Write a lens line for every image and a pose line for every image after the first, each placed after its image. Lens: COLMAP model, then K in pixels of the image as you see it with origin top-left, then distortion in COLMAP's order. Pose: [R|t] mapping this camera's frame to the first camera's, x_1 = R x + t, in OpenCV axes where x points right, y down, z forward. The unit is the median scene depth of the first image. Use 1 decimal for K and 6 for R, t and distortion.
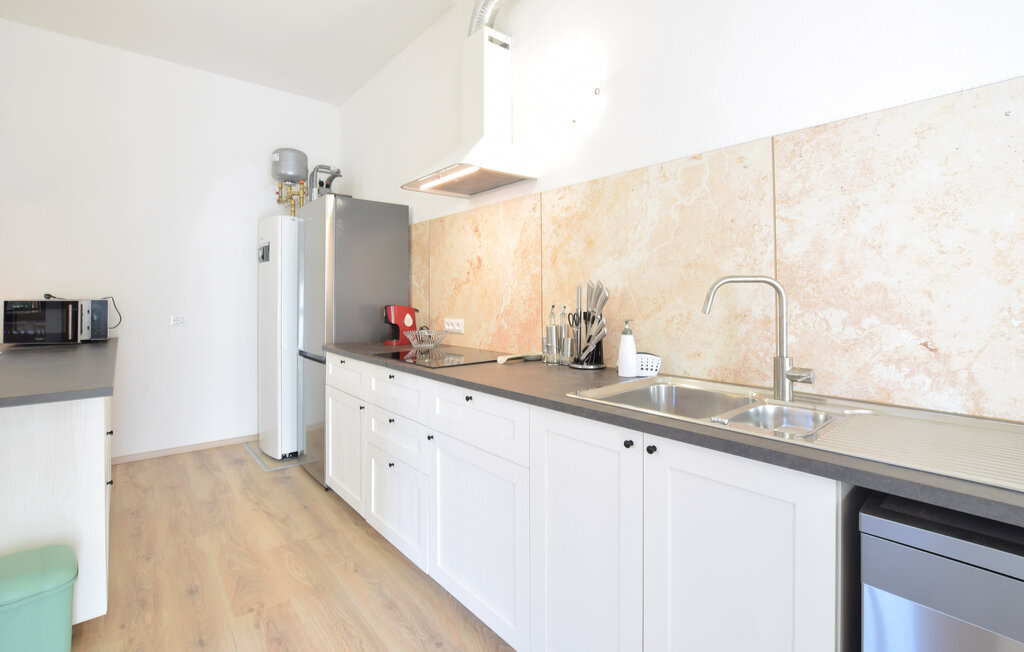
lens RADIAL K [[468.8, 0, 511.3], [0, 468.8, 283.8], [0, 0, 1]] dist [-0.034472, 0.005477]
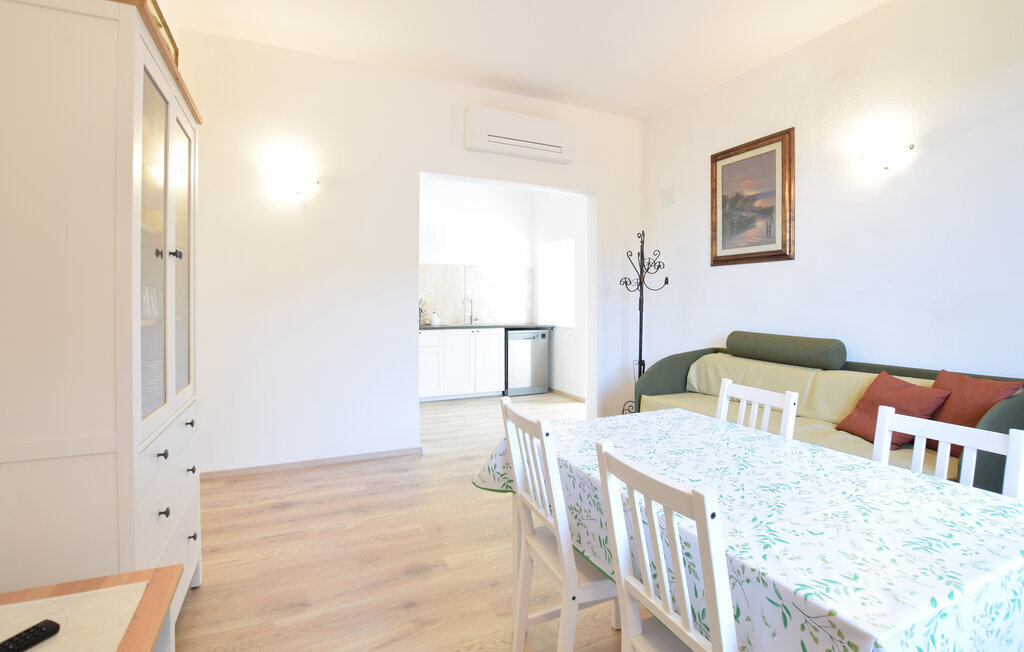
lens RADIAL K [[468.8, 0, 513.1], [0, 468.8, 307.2], [0, 0, 1]] dist [-0.034472, 0.005477]
pose [[0.251323, -0.003447, 0.967897, -2.195918], [-0.029493, 0.999502, 0.011217, 0.002949], [-0.967454, -0.031365, 0.251097, -0.333208]]
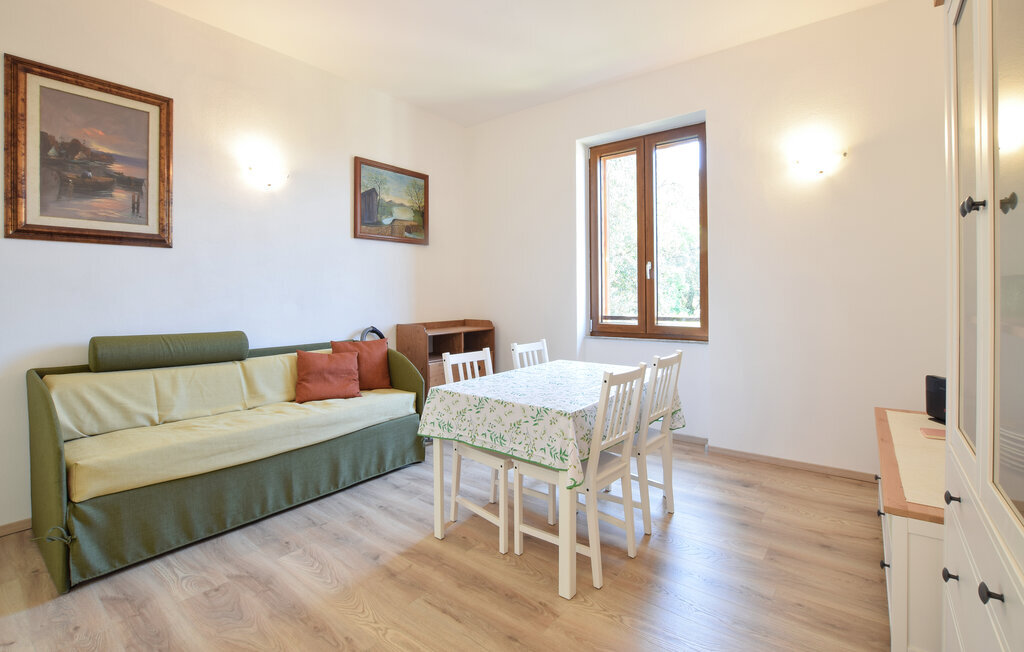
lens RADIAL K [[468.8, 0, 520.7], [0, 468.8, 290.4], [0, 0, 1]] dist [-0.034472, 0.005477]
pose [[-0.977582, 0.009468, -0.210342, -1.290108], [0.016831, 0.999306, -0.033241, 0.019750], [0.209881, -0.036036, -0.977063, 0.583111]]
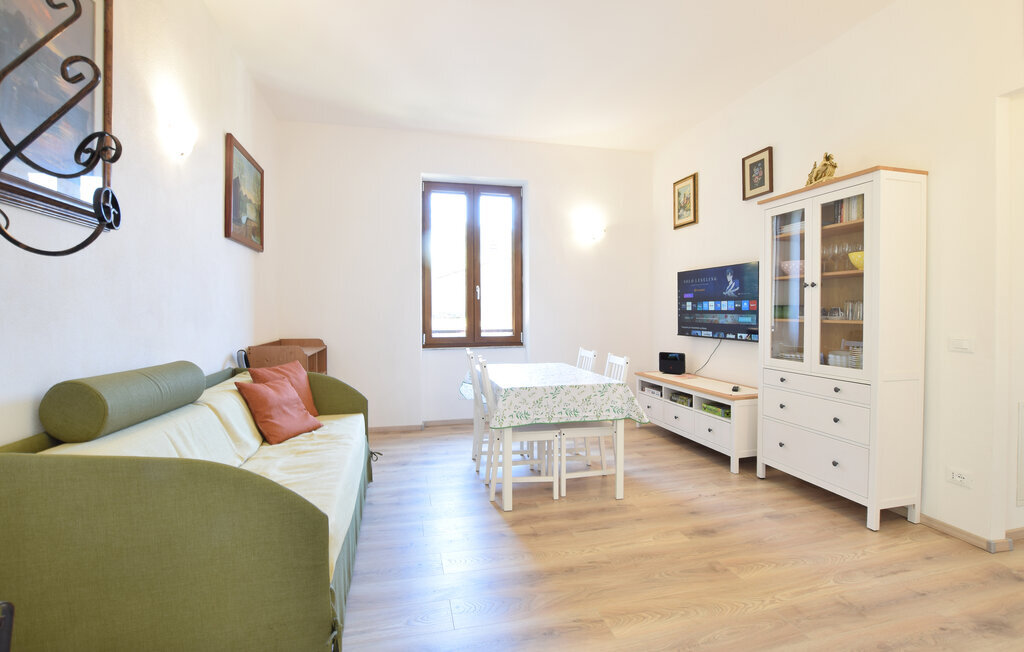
lens RADIAL K [[468.8, 0, 517.3], [0, 468.8, 319.0], [0, 0, 1]] dist [-0.034472, 0.005477]
pose [[-0.432594, 0.020250, -0.901362, -0.270838], [0.028399, 0.999558, 0.008827, 0.005345], [0.901142, -0.021780, -0.432977, 0.124735]]
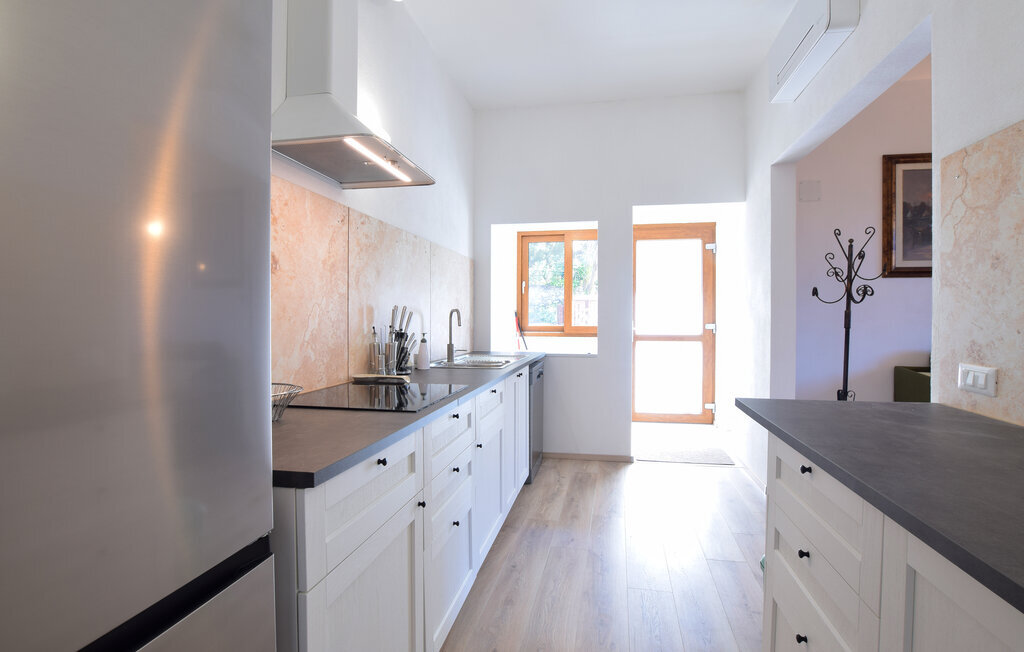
lens RADIAL K [[468.8, 0, 512.8], [0, 468.8, 325.7], [0, 0, 1]] dist [-0.034472, 0.005477]
pose [[-0.615875, -0.008616, 0.787796, -0.848272], [-0.018299, 0.999827, -0.003370, 0.038507], [-0.787631, -0.016492, -0.615926, 1.266519]]
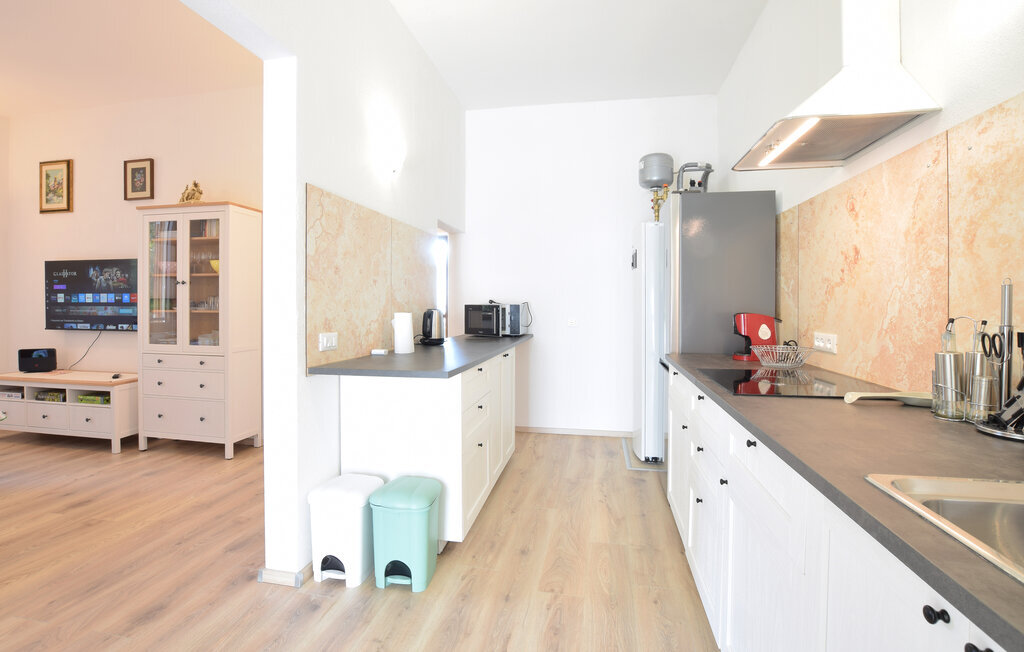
lens RADIAL K [[468.8, 0, 510.8], [0, 468.8, 305.3], [0, 0, 1]] dist [-0.034472, 0.005477]
pose [[0.625716, 0.008476, -0.780005, 0.163555], [0.017599, 0.999533, 0.024979, 0.004545], [0.779852, -0.029357, 0.625275, 0.187089]]
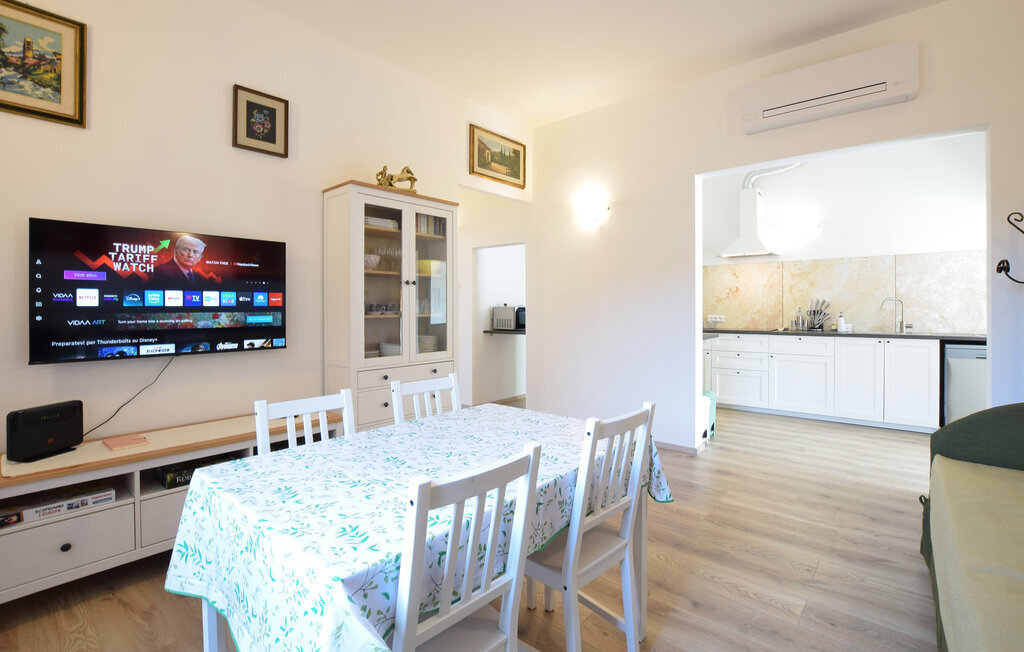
lens RADIAL K [[468.8, 0, 523.8], [0, 468.8, 309.2], [0, 0, 1]] dist [-0.034472, 0.005477]
pose [[0.984358, -0.002275, 0.176162, -1.603249], [-0.003275, 0.999508, 0.031208, -0.018483], [-0.176147, -0.031297, 0.983866, -1.076069]]
